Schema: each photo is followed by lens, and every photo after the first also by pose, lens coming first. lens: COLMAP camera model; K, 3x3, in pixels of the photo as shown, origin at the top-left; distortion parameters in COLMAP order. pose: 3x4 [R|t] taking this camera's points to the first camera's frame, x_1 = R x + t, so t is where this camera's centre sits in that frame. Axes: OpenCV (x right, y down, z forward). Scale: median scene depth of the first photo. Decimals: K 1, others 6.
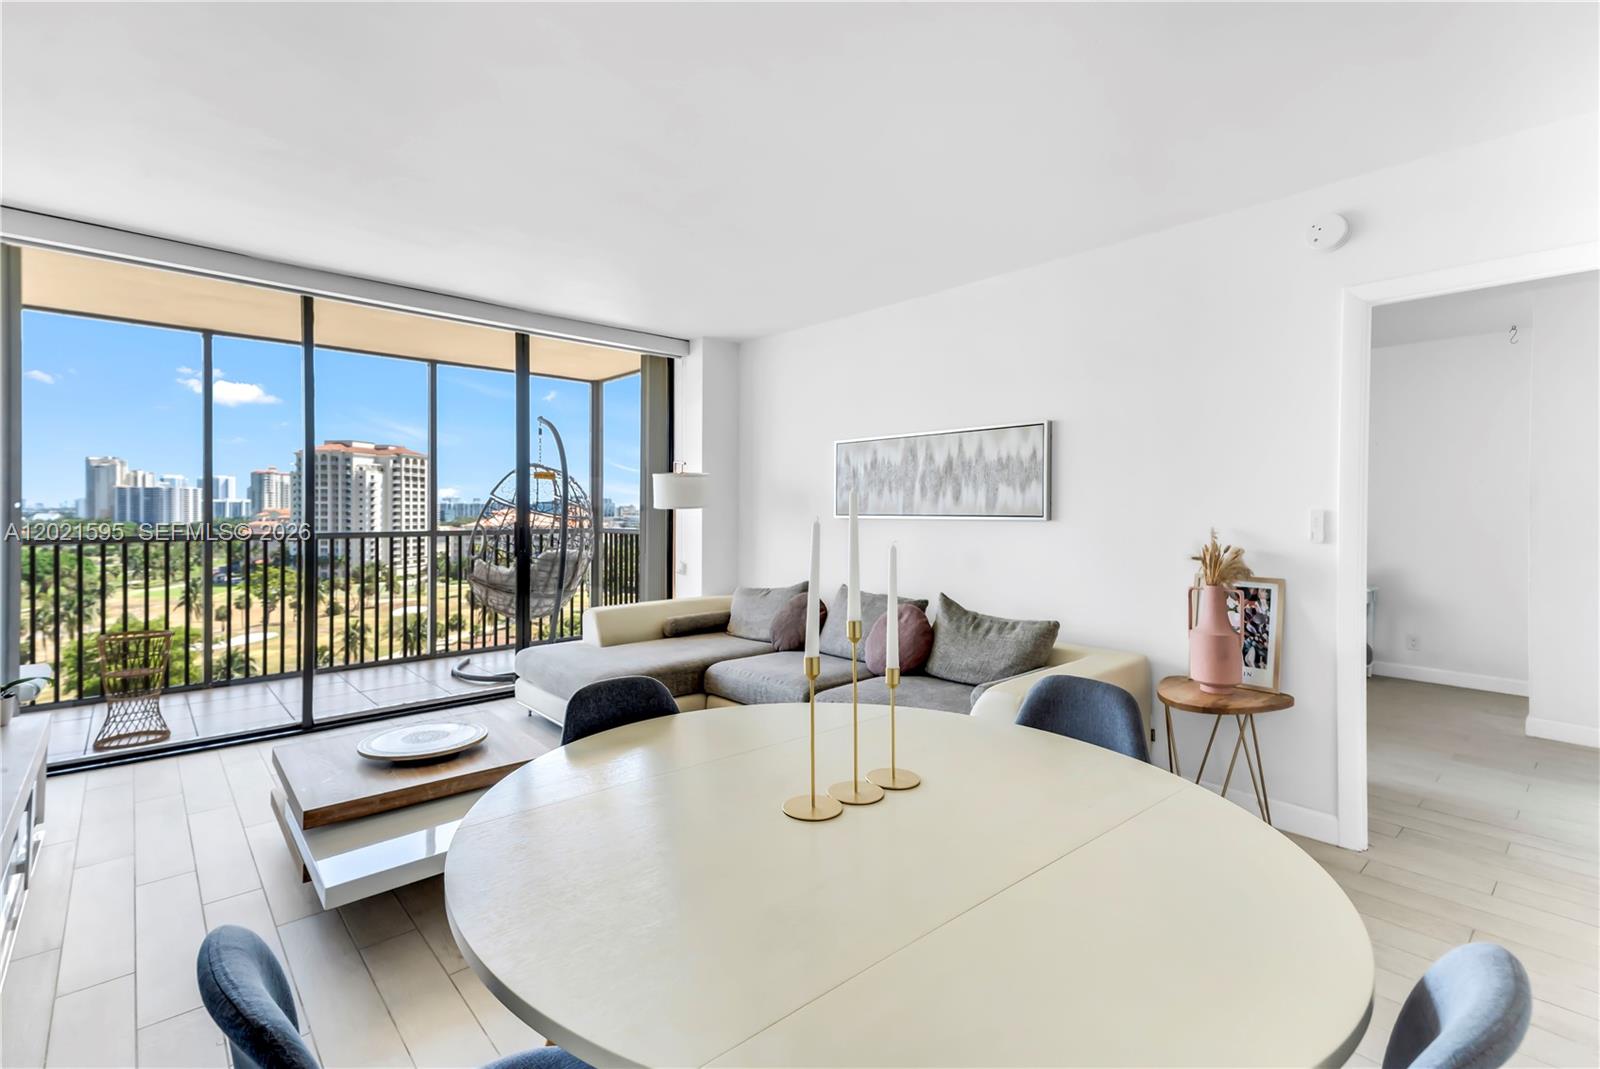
lens RADIAL K [[729.4, 0, 802.9], [0, 729.4, 495.2], [0, 0, 1]] dist [0.041284, 0.000399]
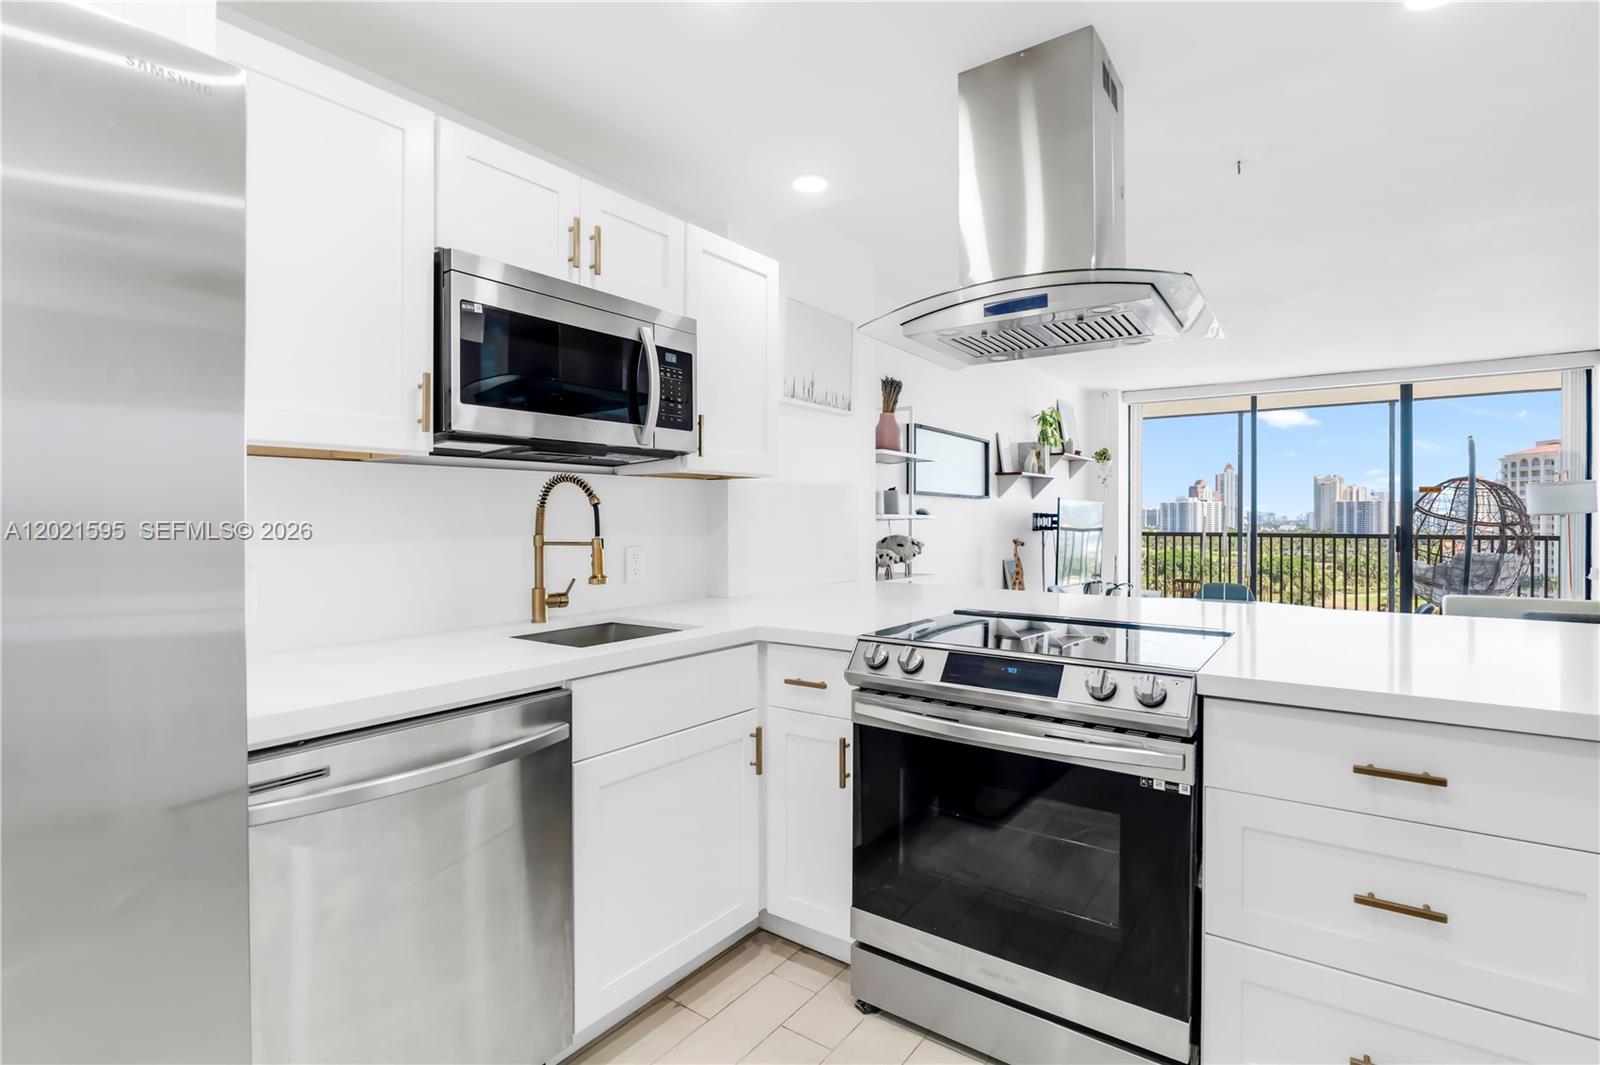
lens RADIAL K [[753.8, 0, 804.3], [0, 753.8, 520.9], [0, 0, 1]] dist [-0.022678, 0.000817]
pose [[0.208182, -0.001345, -0.978089, 0.796615], [0.018541, 0.999825, 0.002571, 0.003999], [0.977914, -0.018670, 0.208170, -0.389941]]
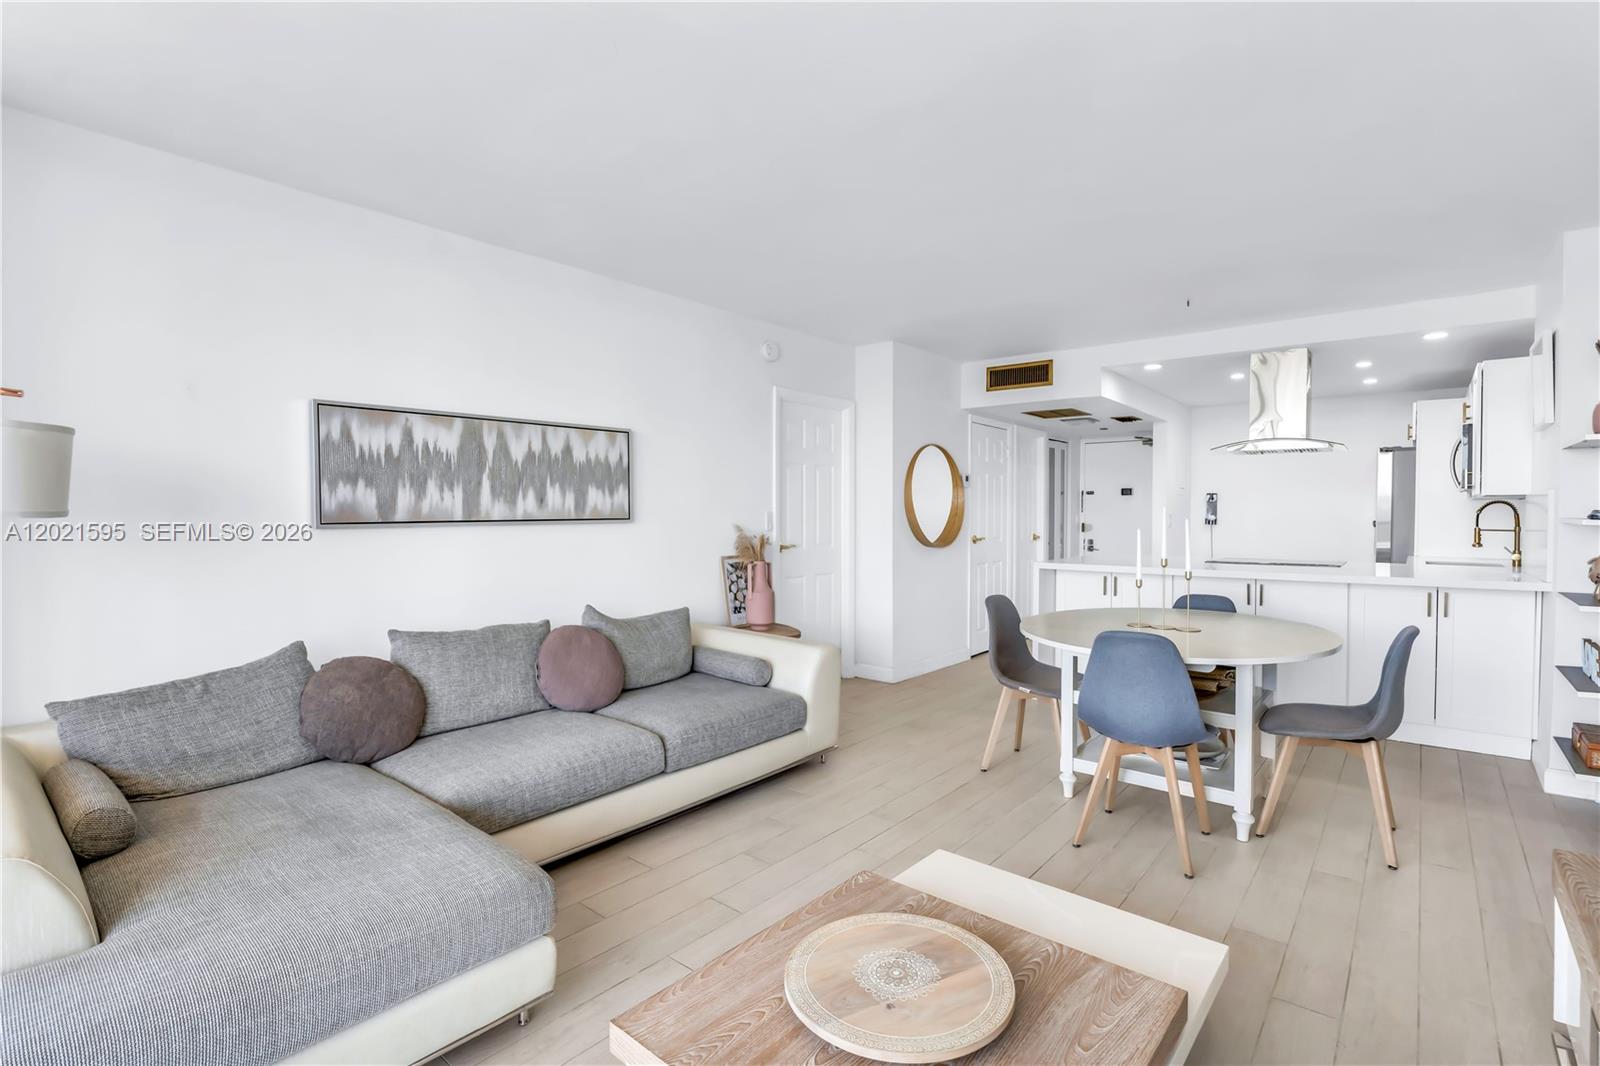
lens RADIAL K [[753.8, 0, 804.3], [0, 753.8, 521.4], [0, 0, 1]] dist [-0.022678, 0.000817]
pose [[-0.139382, -0.021012, 0.990016, -0.678615], [-0.020763, 0.999617, 0.018293, 0.006139], [-0.990021, -0.018006, -0.139765, 0.768311]]
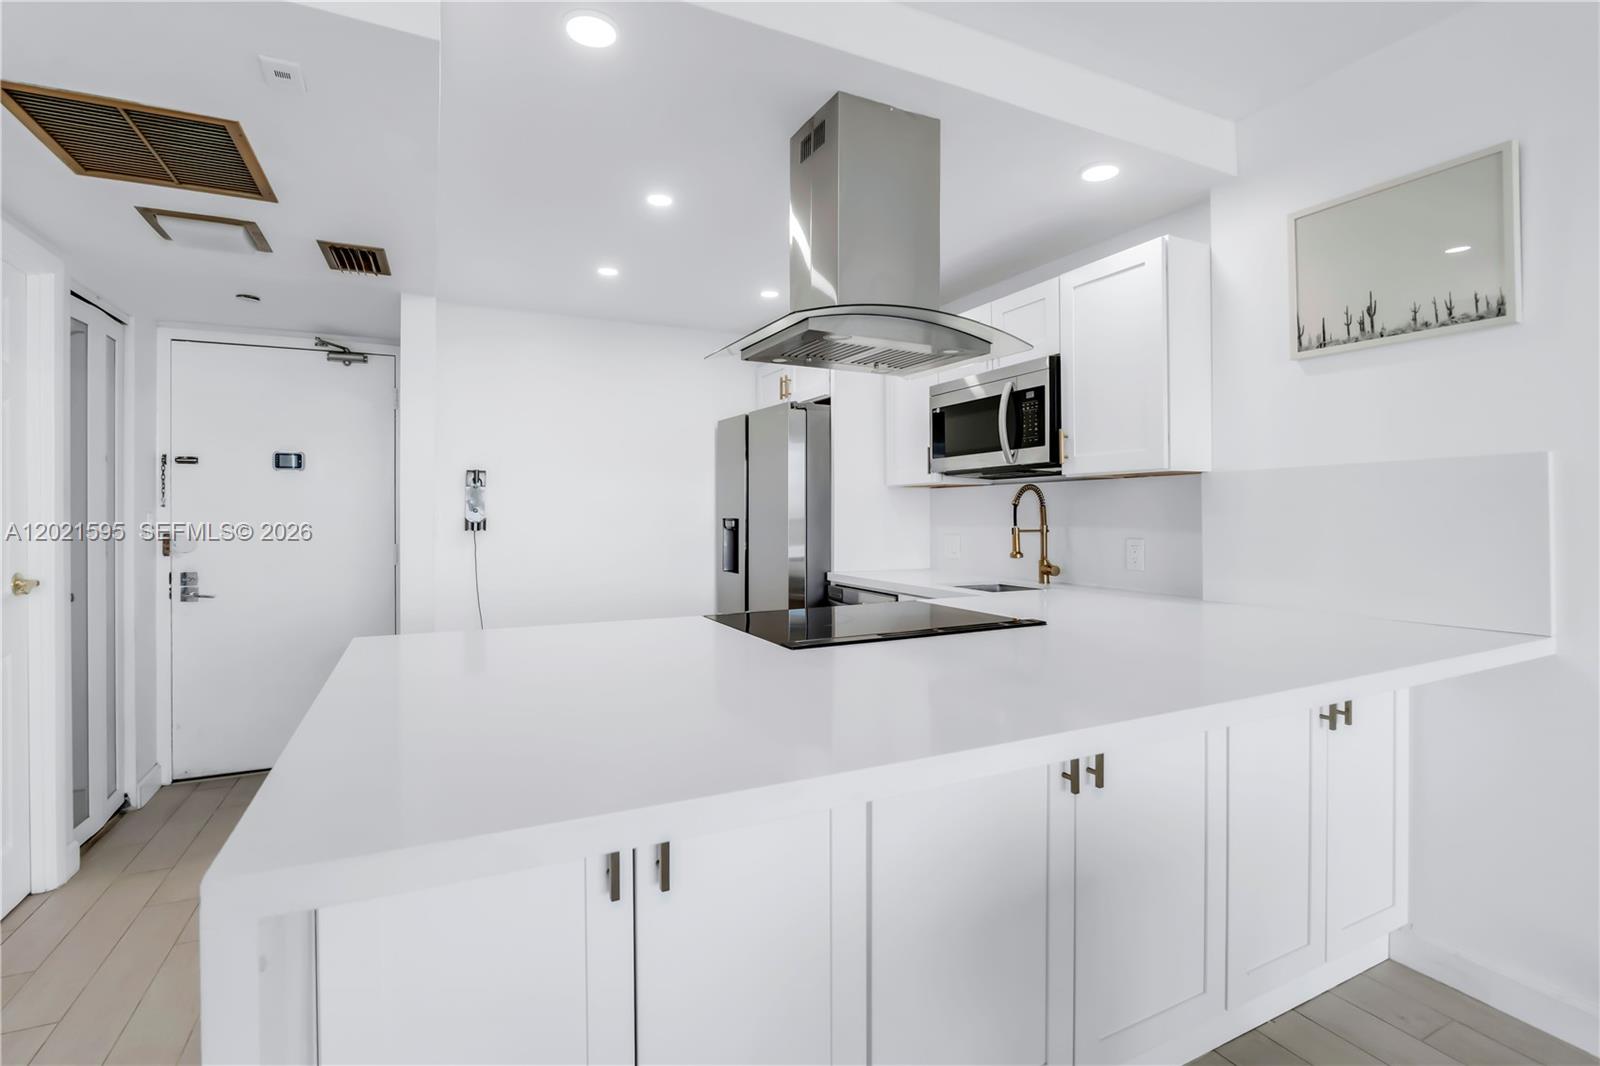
lens RADIAL K [[768.2, 0, 804.0], [0, 768.2, 510.3], [0, 0, 1]] dist [-0.011618, 0.000965]
pose [[-0.962132, -0.005609, 0.272525, 0.274465], [-0.011848, 0.999704, -0.021253, 0.015929], [-0.272325, -0.023677, -0.961914, 0.373171]]
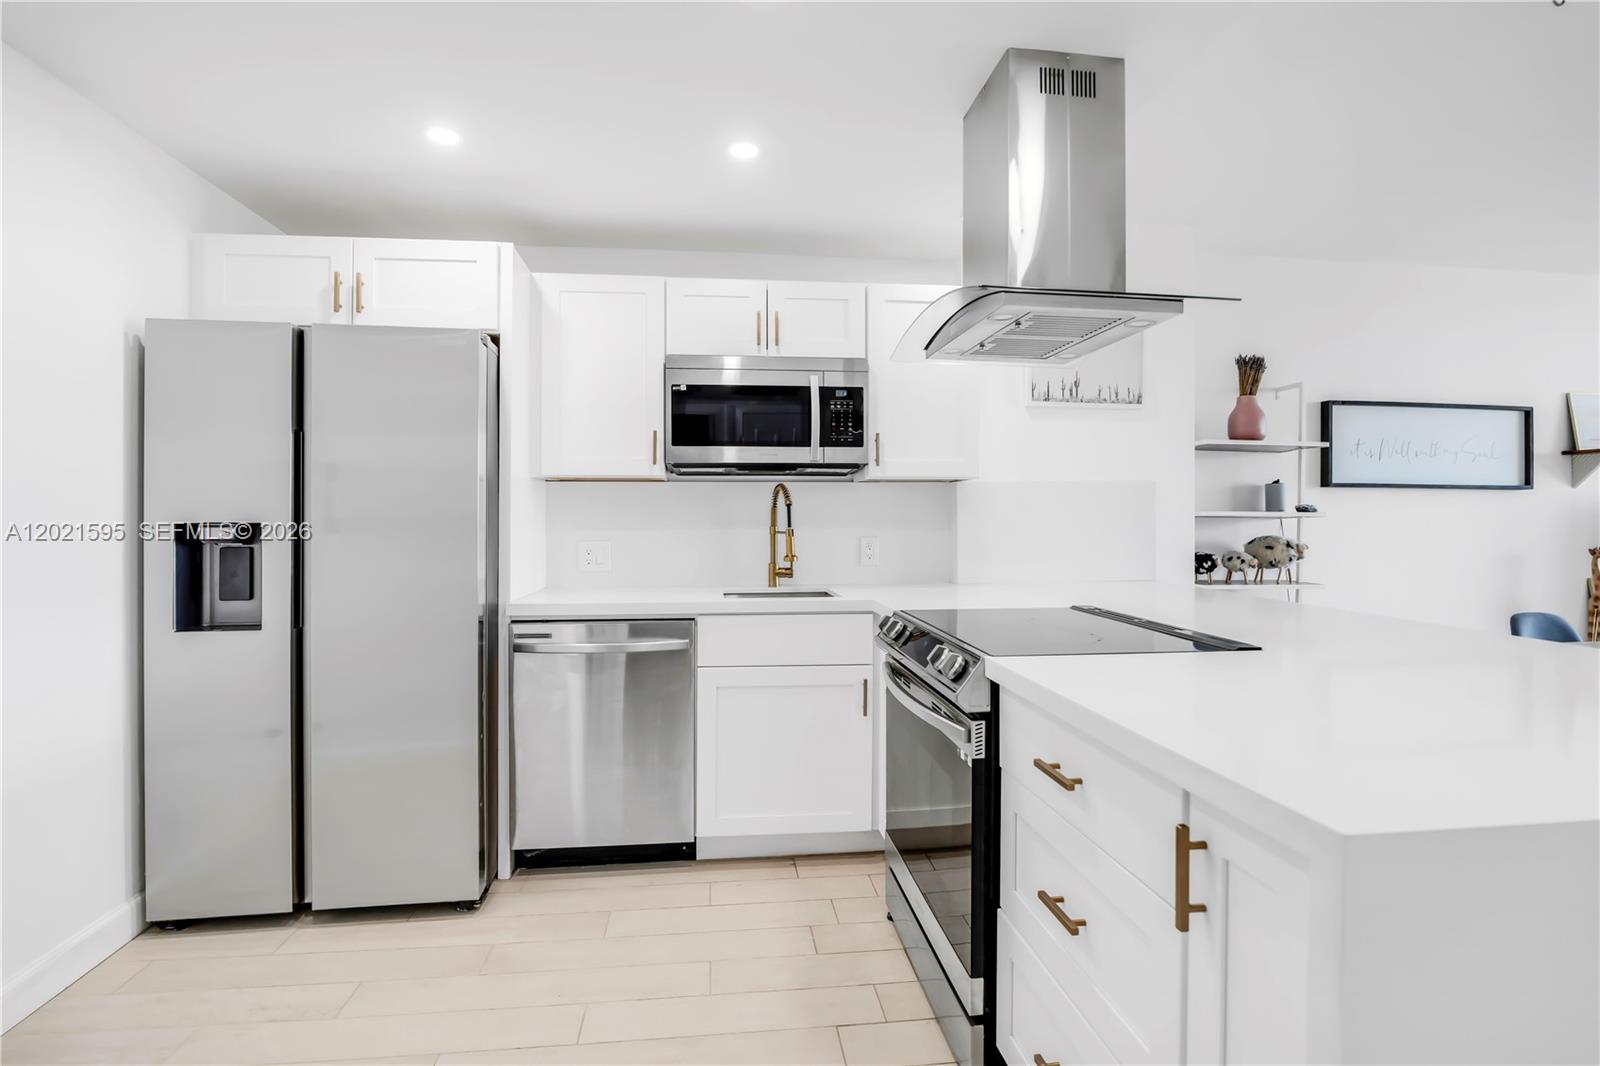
lens RADIAL K [[768.2, 0, 804.0], [0, 768.2, 510.3], [0, 0, 1]] dist [-0.011618, 0.000965]
pose [[-0.579299, -0.013866, -0.814997, 0.859566], [0.009736, 0.999666, -0.023929, 0.014199], [0.815057, -0.021797, -0.578970, 0.007851]]
